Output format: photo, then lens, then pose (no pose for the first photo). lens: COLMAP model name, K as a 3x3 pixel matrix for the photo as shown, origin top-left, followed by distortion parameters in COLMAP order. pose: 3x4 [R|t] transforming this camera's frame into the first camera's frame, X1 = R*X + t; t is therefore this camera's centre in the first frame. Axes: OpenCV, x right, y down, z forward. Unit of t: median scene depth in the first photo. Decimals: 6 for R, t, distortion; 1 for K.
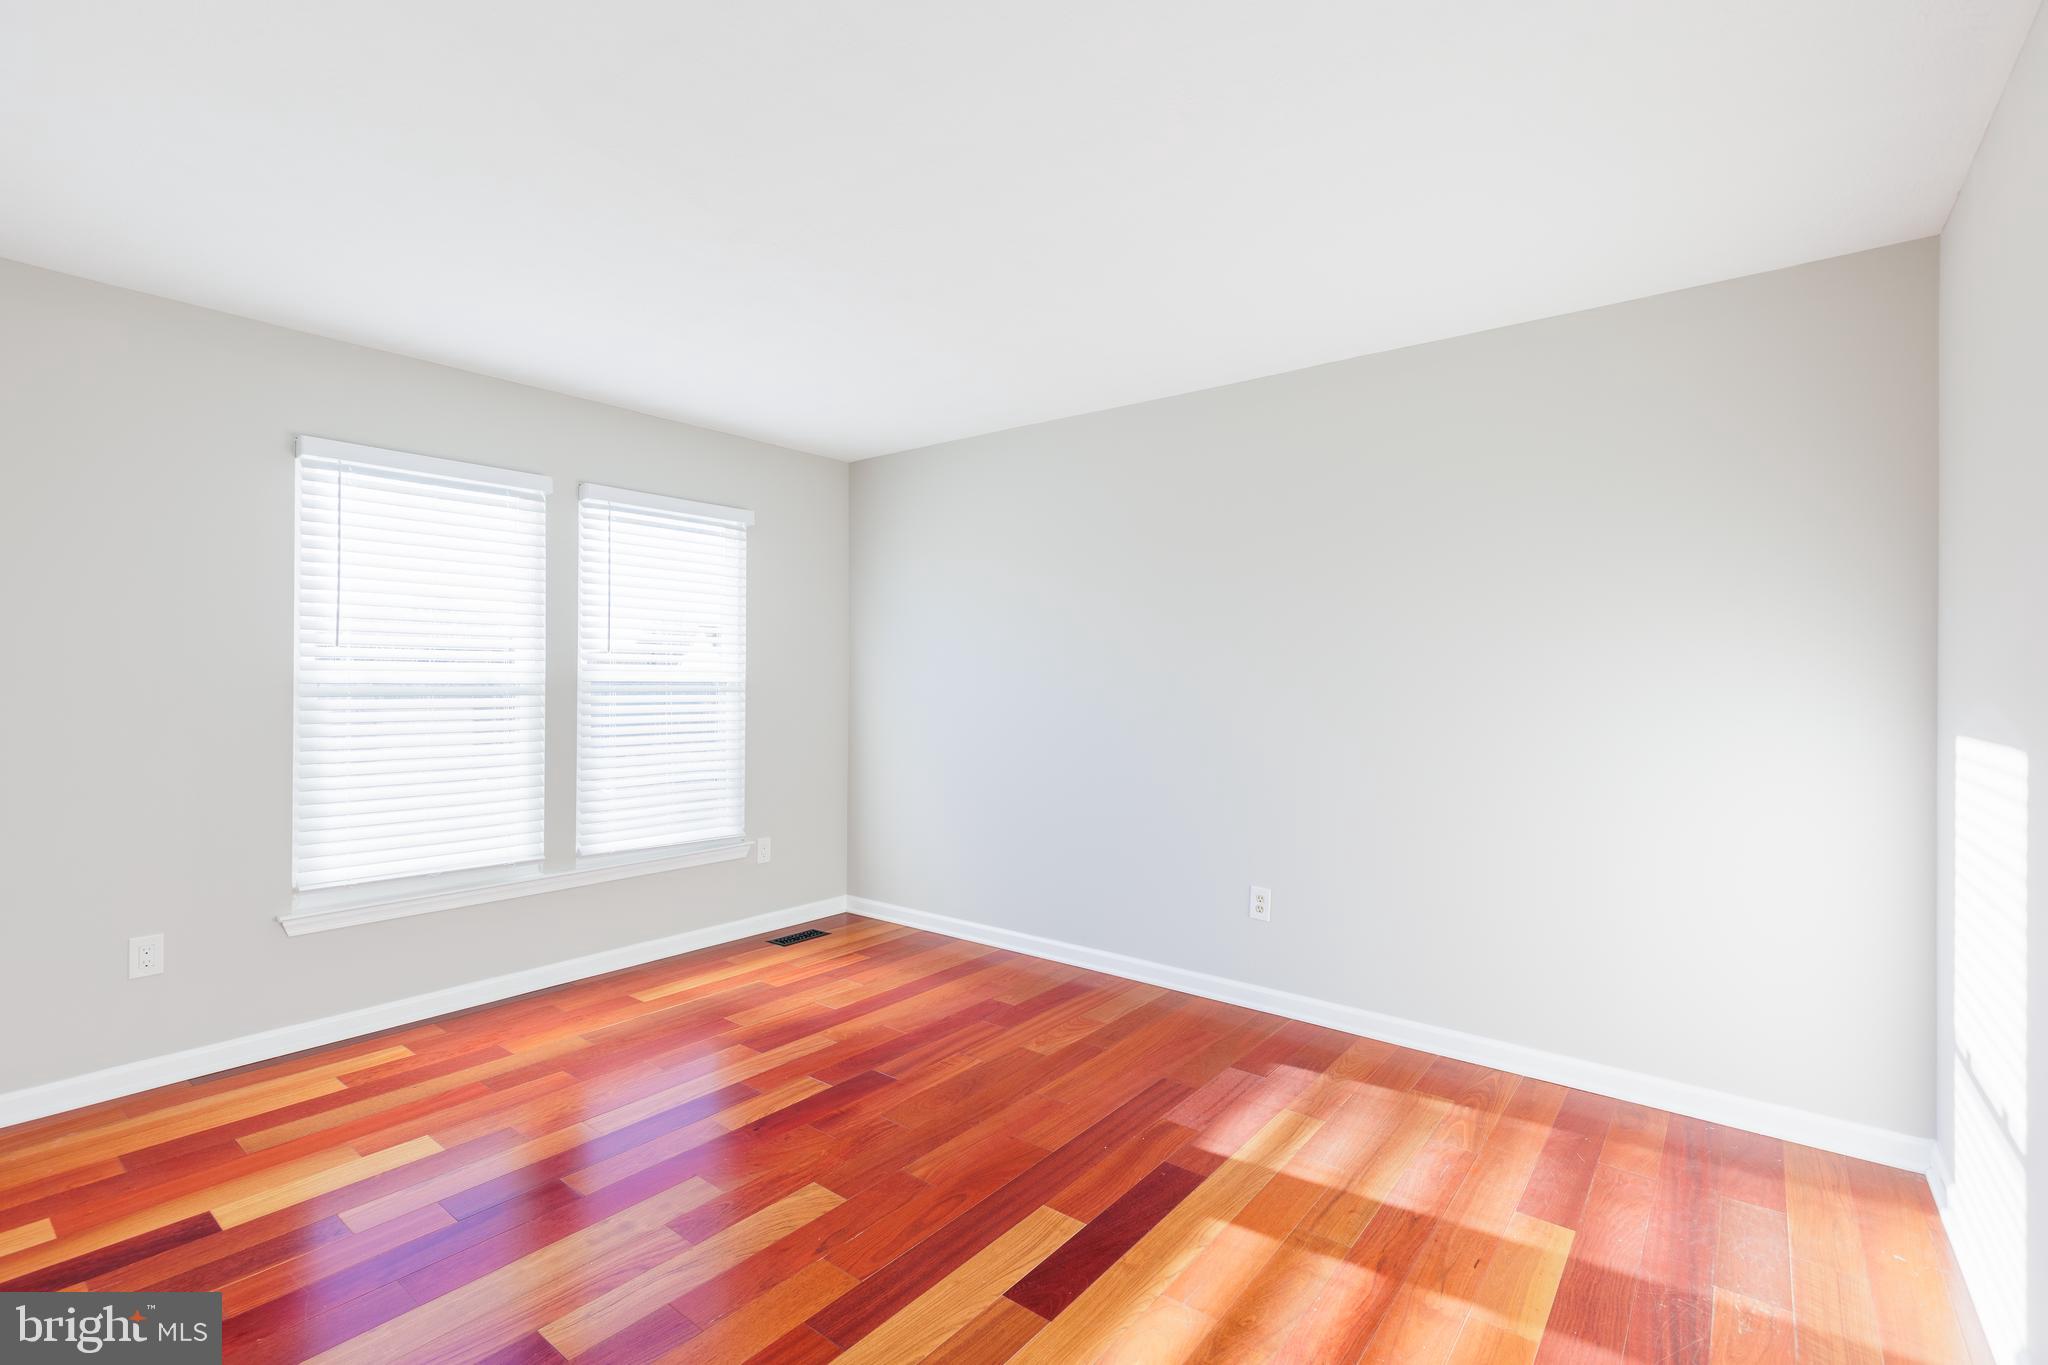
lens RADIAL K [[940.1, 0, 1029.6], [0, 940.1, 674.8], [0, 0, 1]] dist [0.006078, -0.001267]
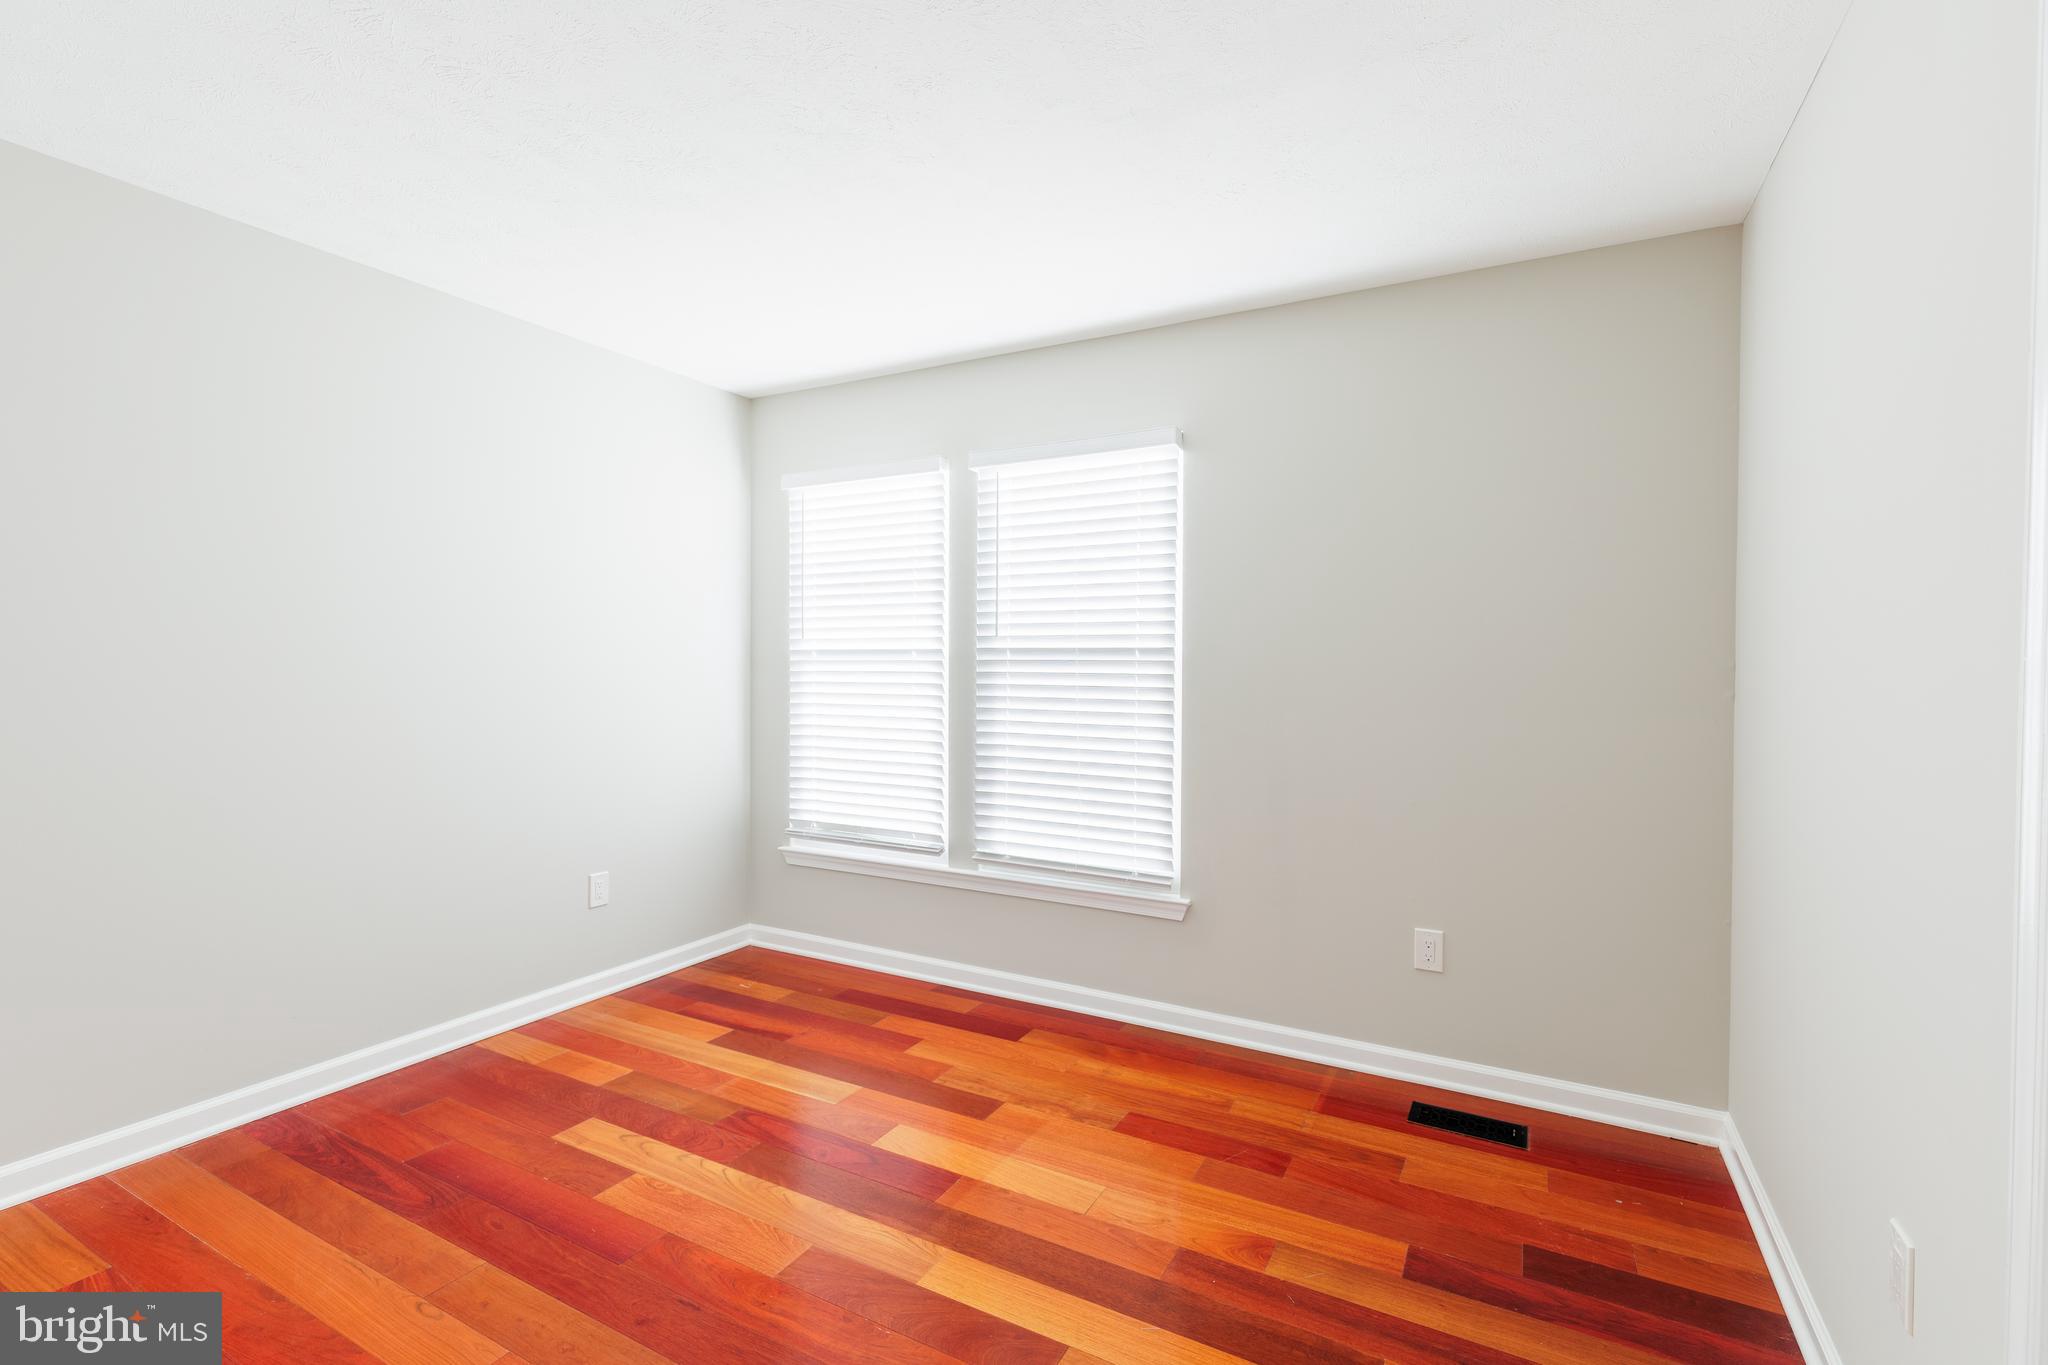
lens RADIAL K [[940.1, 0, 1022.3], [0, 940.1, 673.3], [0, 0, 1]] dist [0.006078, -0.001267]
pose [[0.151892, 0.005306, -0.988383, 0.401019], [0.002118, 0.999982, 0.005693, 0.020420], [0.988395, -0.002959, 0.151878, 0.891072]]
